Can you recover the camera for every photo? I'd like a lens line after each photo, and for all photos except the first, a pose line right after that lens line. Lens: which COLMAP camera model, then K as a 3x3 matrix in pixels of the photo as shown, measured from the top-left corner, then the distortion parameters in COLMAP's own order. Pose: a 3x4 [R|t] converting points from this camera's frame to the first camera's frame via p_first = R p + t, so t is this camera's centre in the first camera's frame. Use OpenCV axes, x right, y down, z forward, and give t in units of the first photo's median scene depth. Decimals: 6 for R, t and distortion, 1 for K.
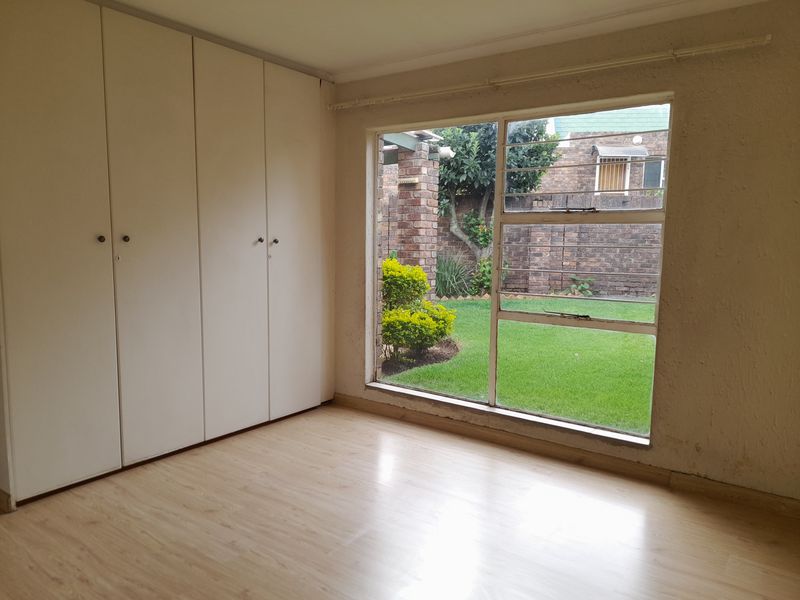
lens RADIAL K [[548.0, 0, 390.4], [0, 548.0, 306.5], [0, 0, 1]] dist [0.000264, -0.002469]
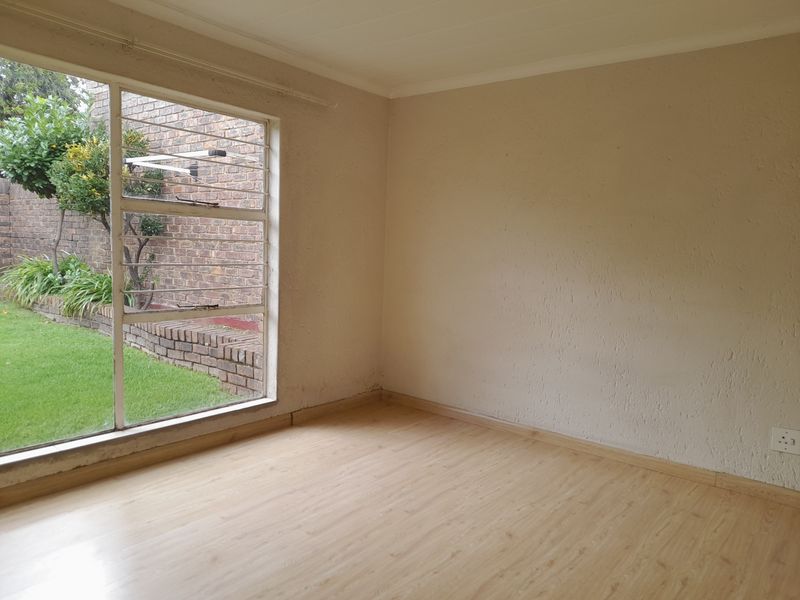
lens RADIAL K [[548.0, 0, 390.4], [0, 548.0, 306.5], [0, 0, 1]] dist [0.000264, -0.002469]
pose [[0.083152, -0.115976, 0.989765, -0.658545], [0.092788, 0.989791, 0.108183, -0.062732], [-0.992208, 0.082842, 0.093064, 0.565990]]
